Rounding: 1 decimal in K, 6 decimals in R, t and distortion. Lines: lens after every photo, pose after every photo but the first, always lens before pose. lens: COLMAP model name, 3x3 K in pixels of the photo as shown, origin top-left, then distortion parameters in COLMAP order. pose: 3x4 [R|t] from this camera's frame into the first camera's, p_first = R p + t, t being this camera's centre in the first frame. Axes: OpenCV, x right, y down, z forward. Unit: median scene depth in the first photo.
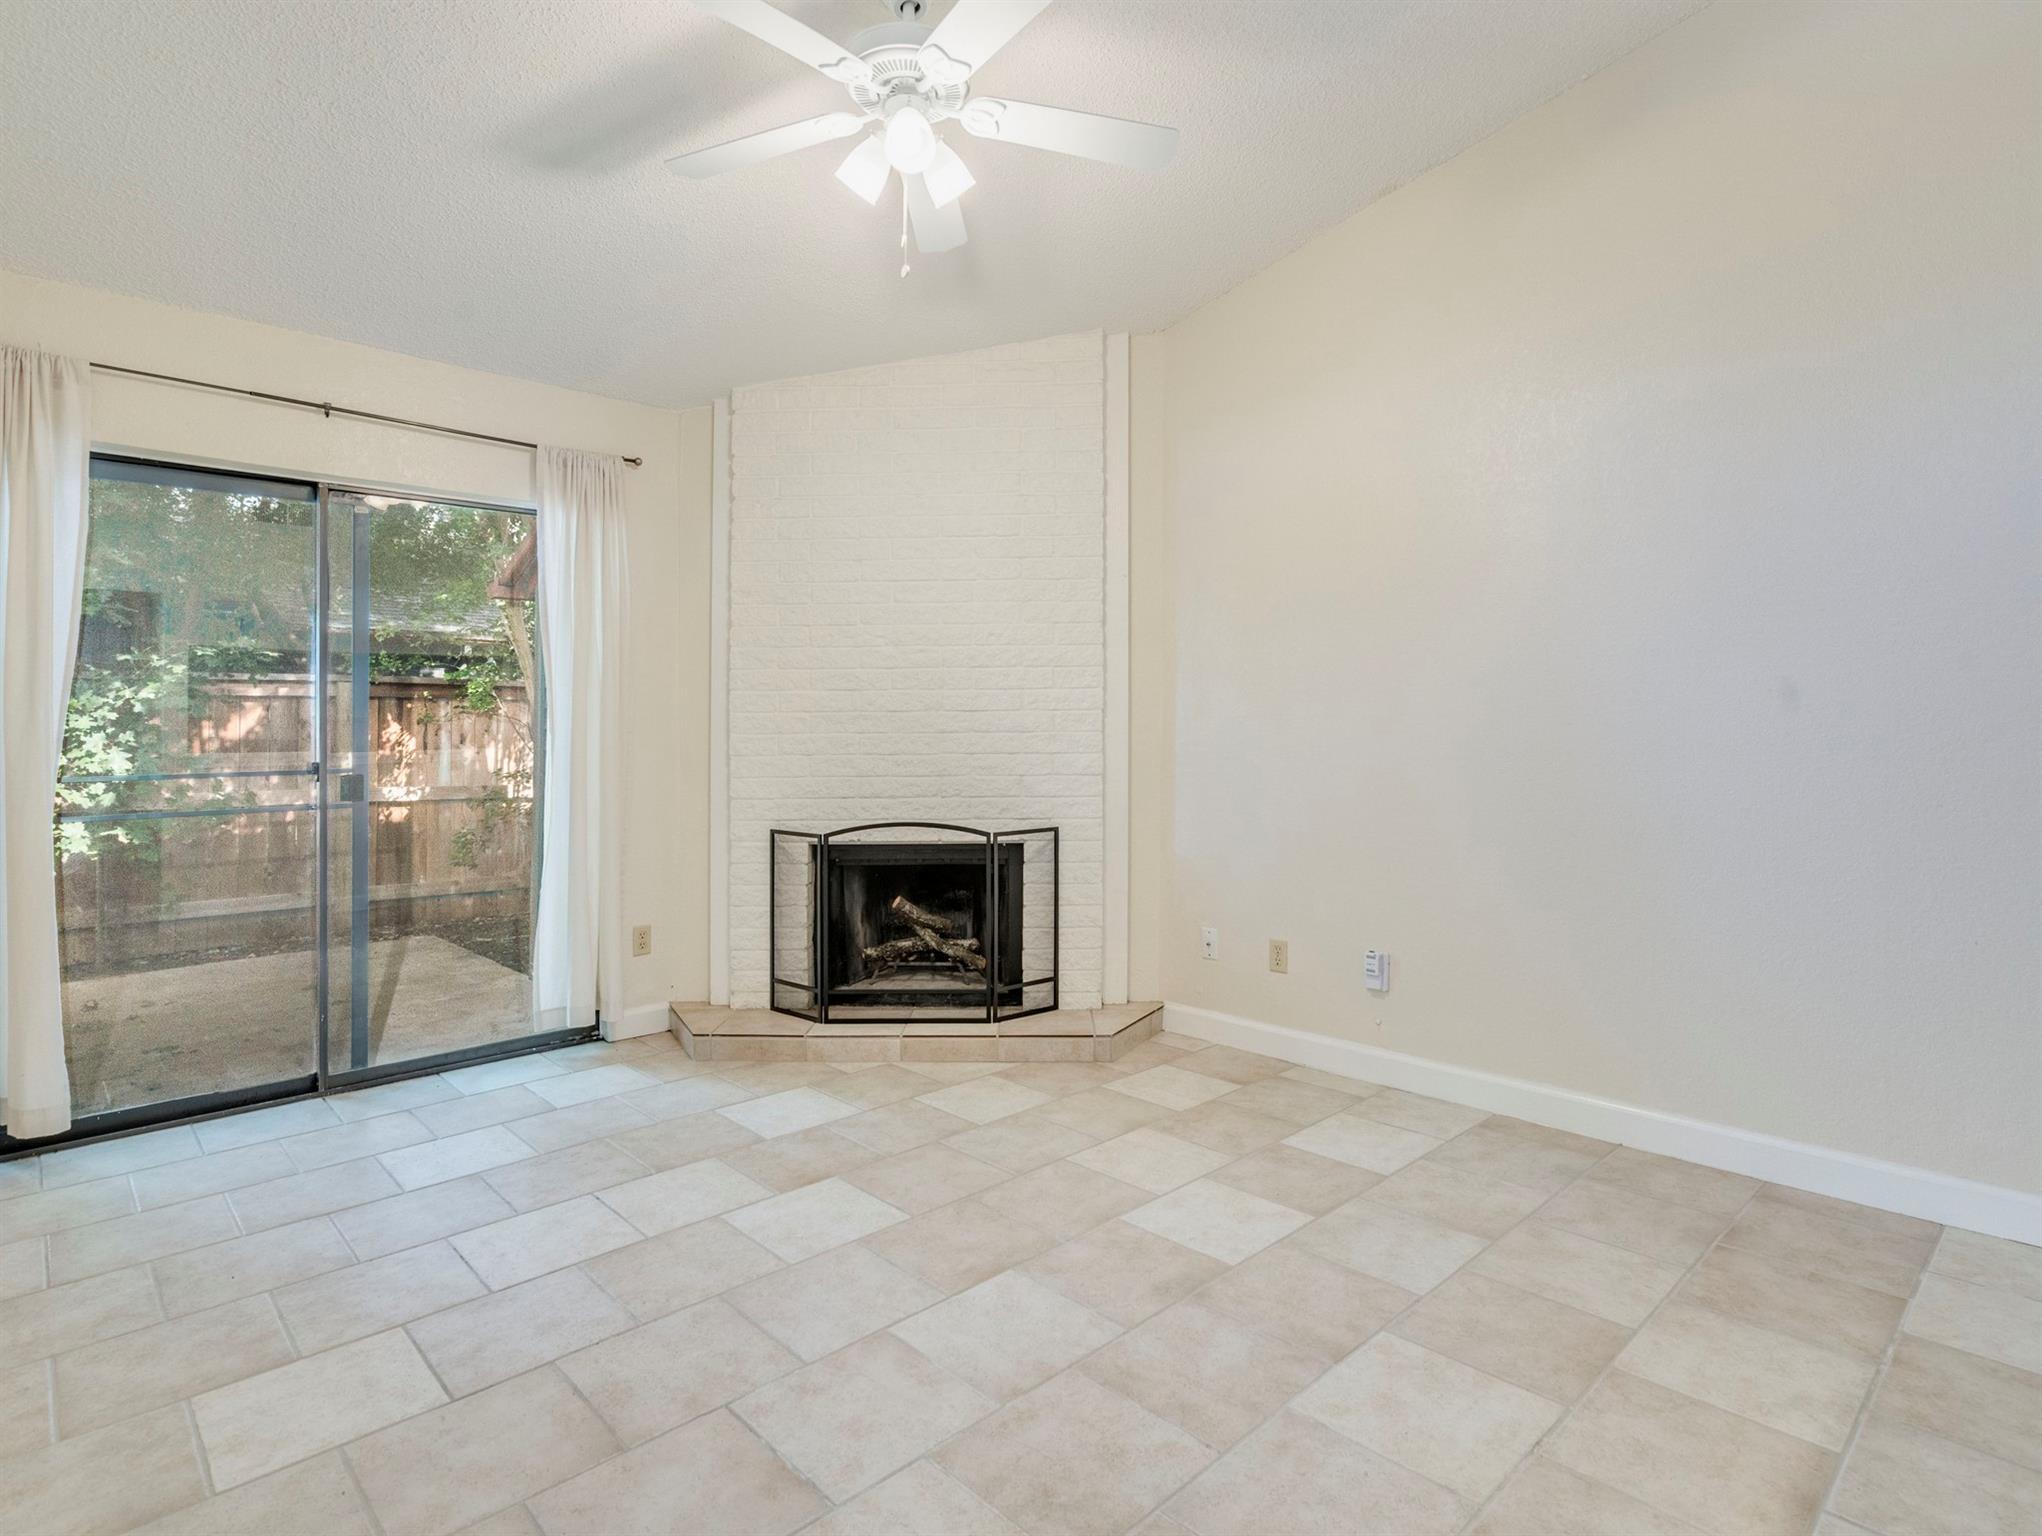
lens RADIAL K [[1059.6, 0, 990.2], [0, 1059.6, 721.2], [0, 0, 1]] dist [-0.013027, 0.000795]
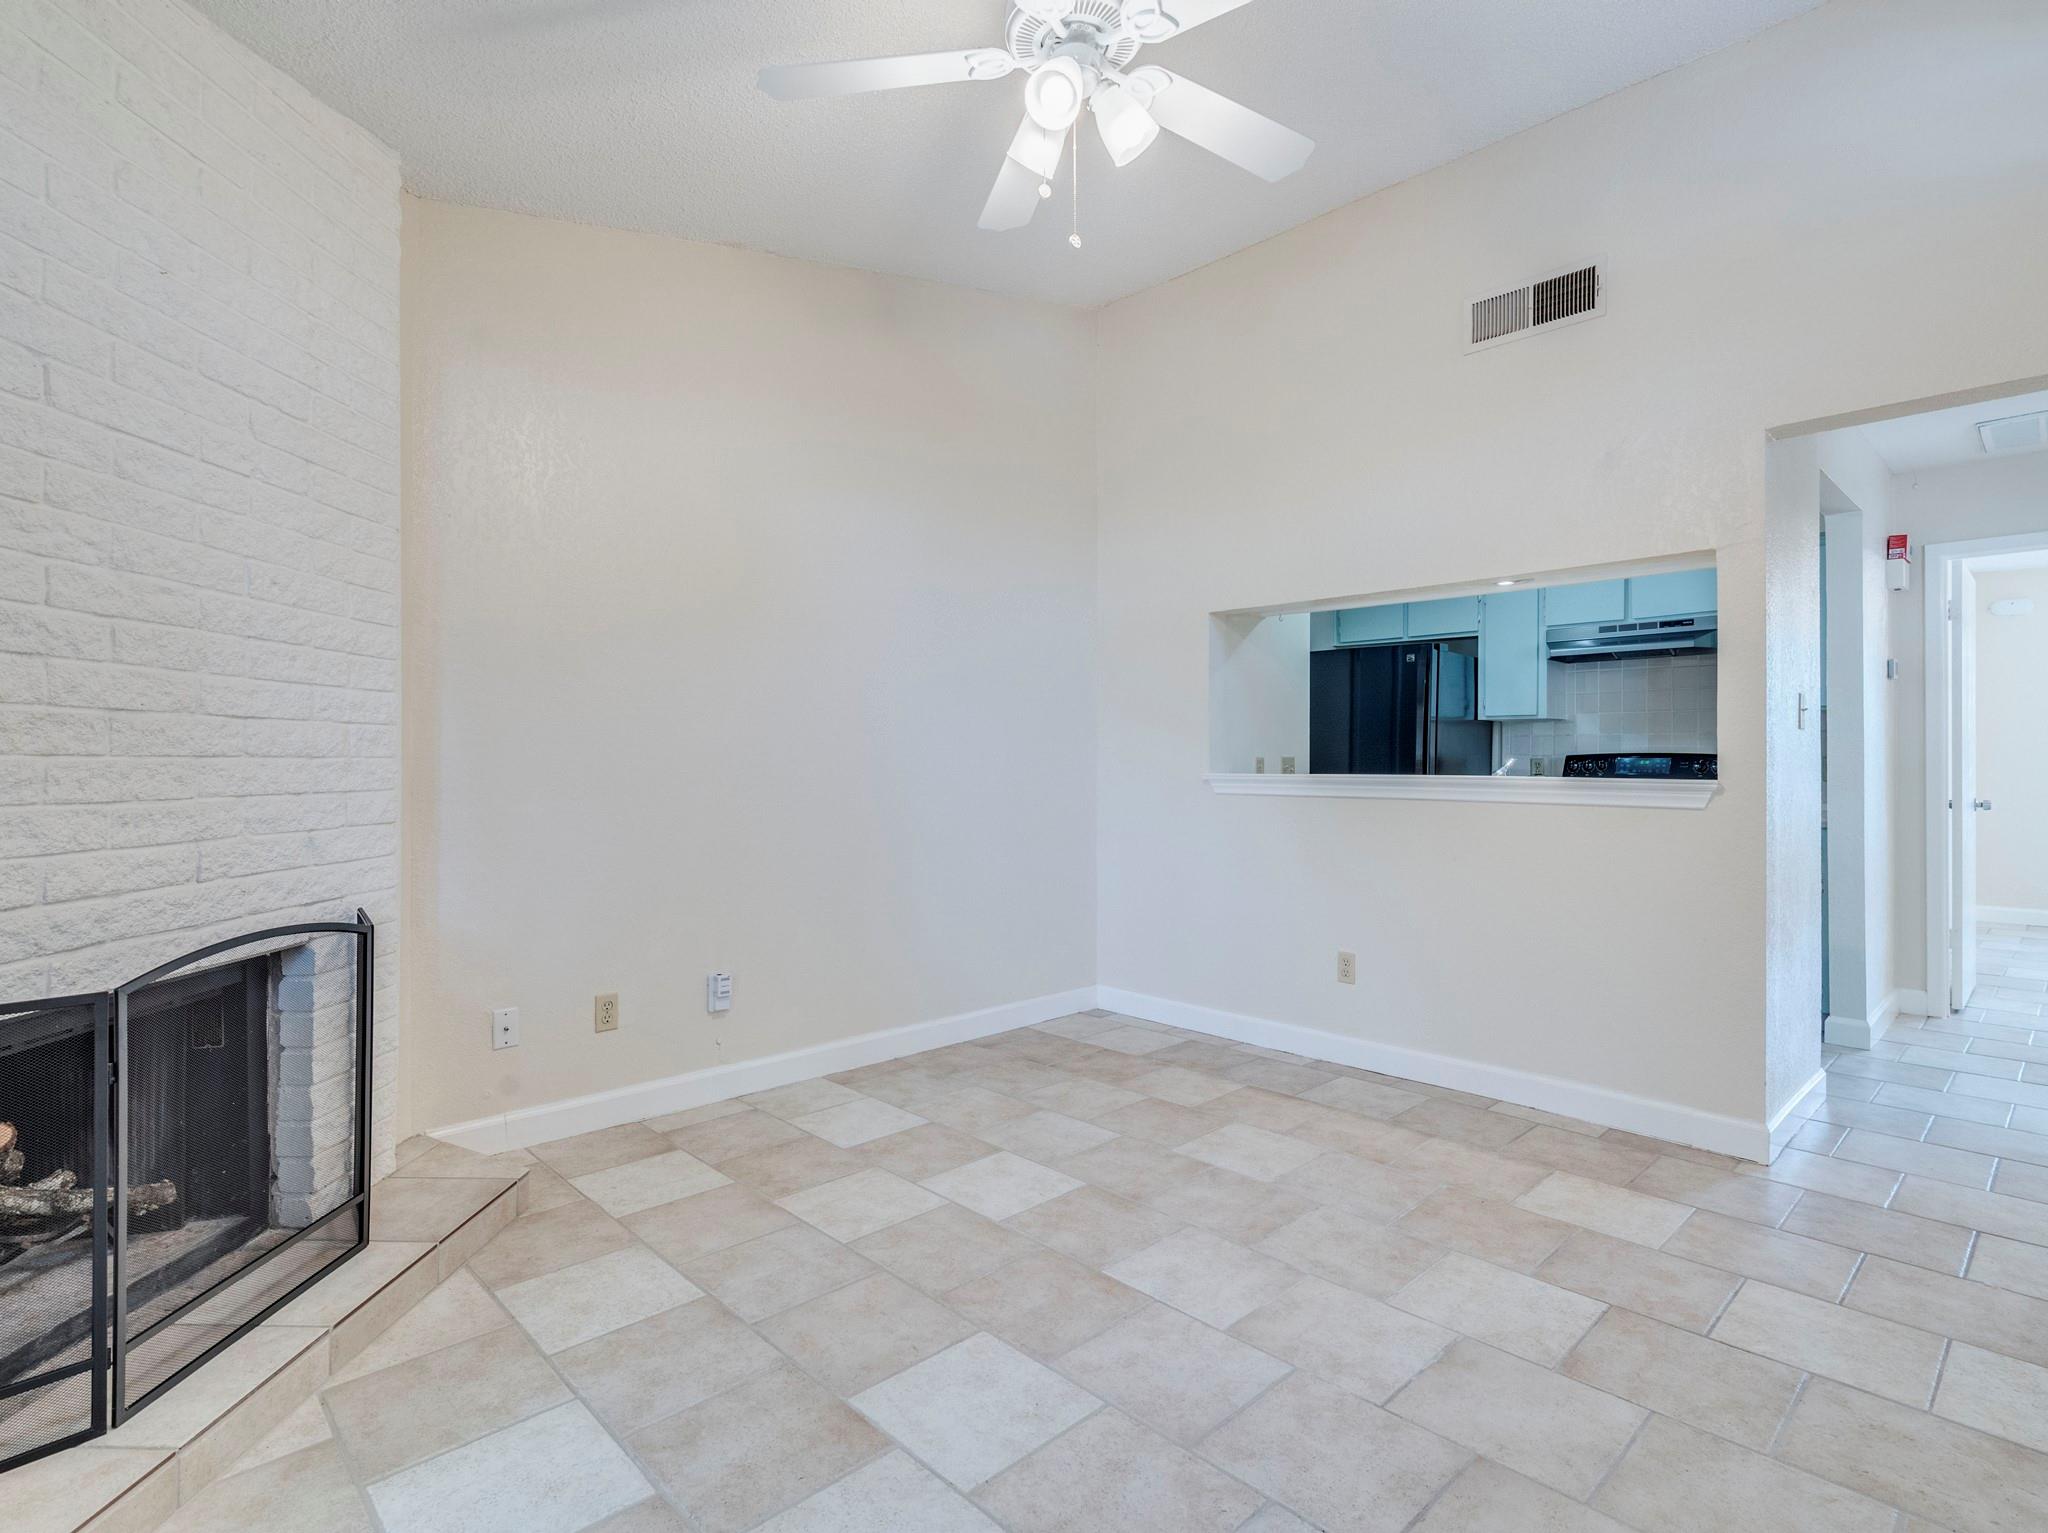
lens RADIAL K [[1051.6, 0, 1023.2], [0, 1051.6, 773.7], [0, 0, 1]] dist [-0.006795, -0.000623]
pose [[-0.022640, -0.003276, 0.999738, -0.756424], [-0.009255, 0.999952, 0.003068, 0.018486], [-0.999701, -0.009183, -0.022669, 0.823863]]
